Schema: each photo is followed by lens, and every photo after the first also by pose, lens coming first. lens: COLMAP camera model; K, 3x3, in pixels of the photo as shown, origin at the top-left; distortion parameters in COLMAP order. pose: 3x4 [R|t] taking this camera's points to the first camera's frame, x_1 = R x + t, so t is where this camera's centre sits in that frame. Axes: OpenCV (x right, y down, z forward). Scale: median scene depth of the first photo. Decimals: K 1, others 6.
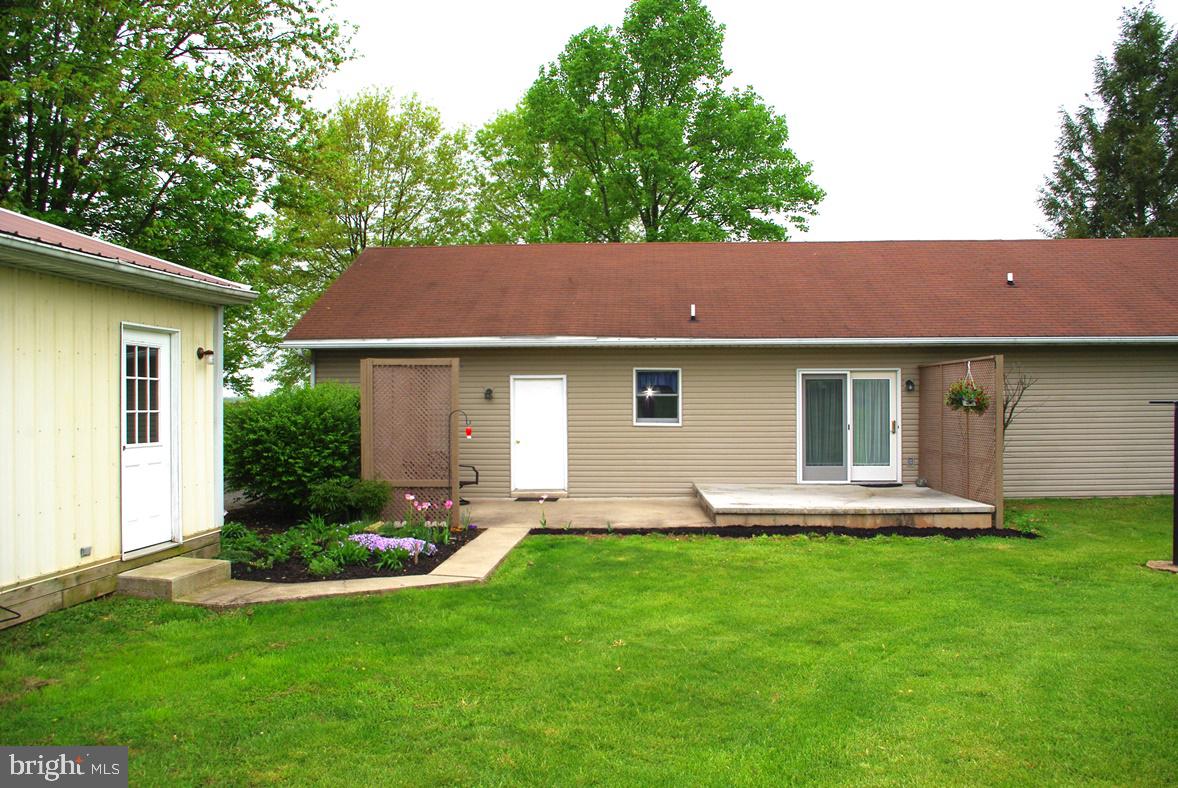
lens RADIAL K [[908.0, 0, 589.0], [0, 908.0, 394.0], [0, 0, 1]] dist [-0.072442, 0.001550]
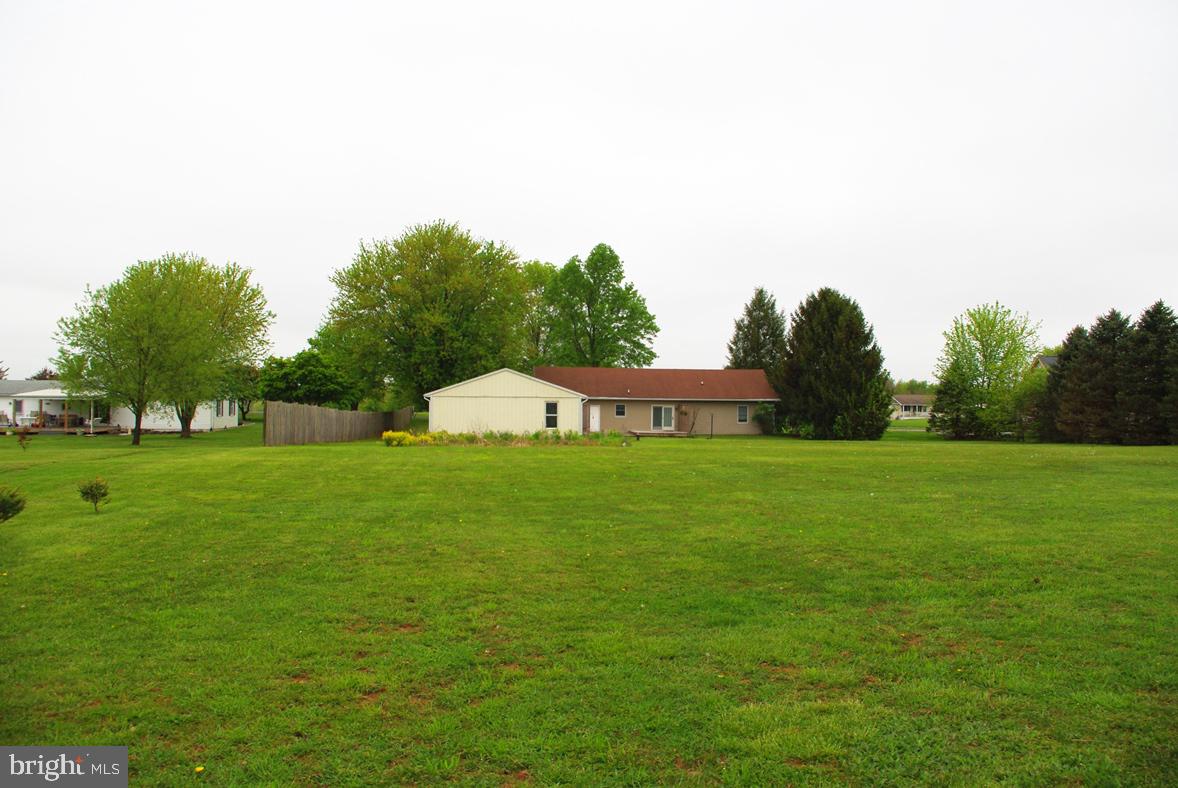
lens RADIAL K [[908.0, 0, 589.0], [0, 908.0, 394.0], [0, 0, 1]] dist [-0.072442, 0.001550]
pose [[0.984638, 0.014488, 0.174004, -0.838866], [-0.014214, 0.999895, -0.002825, -0.063267], [-0.174026, 0.000309, 0.984741, -3.297289]]
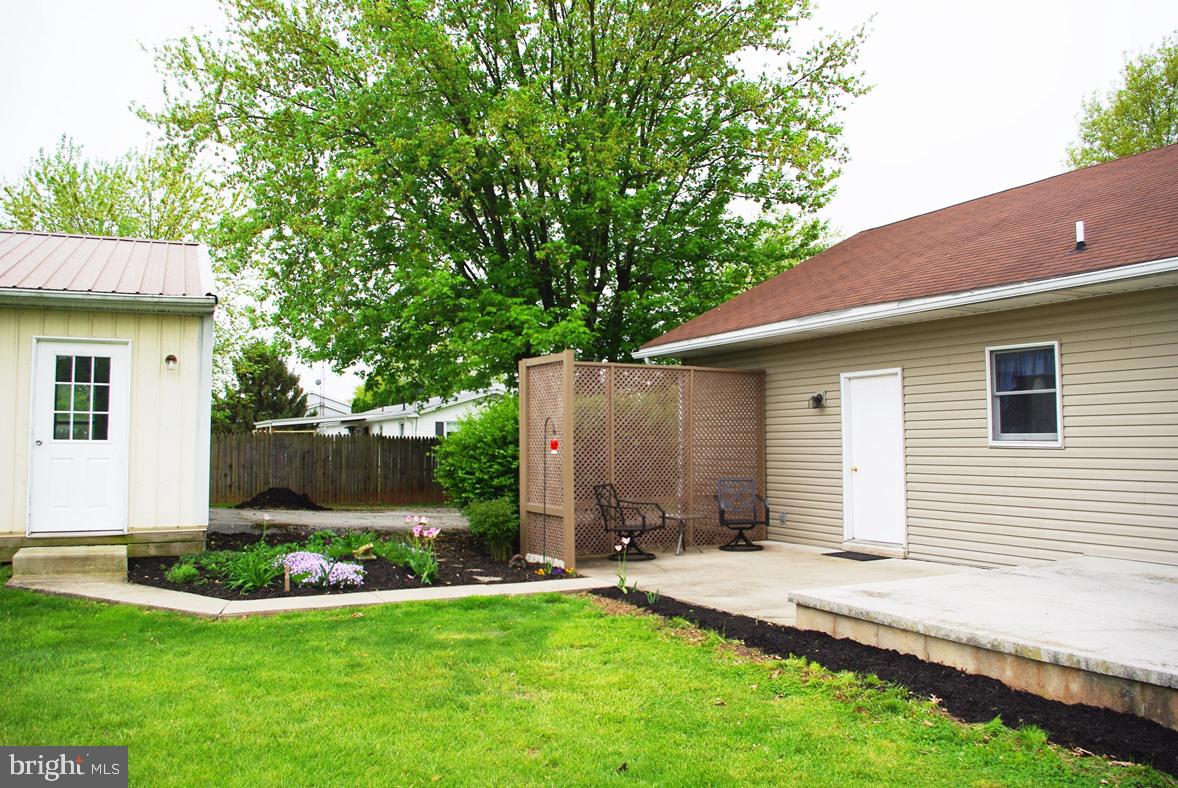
lens RADIAL K [[908.0, 0, 589.0], [0, 908.0, 394.0], [0, 0, 1]] dist [-0.072442, 0.001550]
pose [[0.505751, -0.042252, -0.861644, 0.416944], [0.006265, 0.998953, -0.045308, 0.025830], [0.862657, 0.017516, 0.505486, 0.487323]]
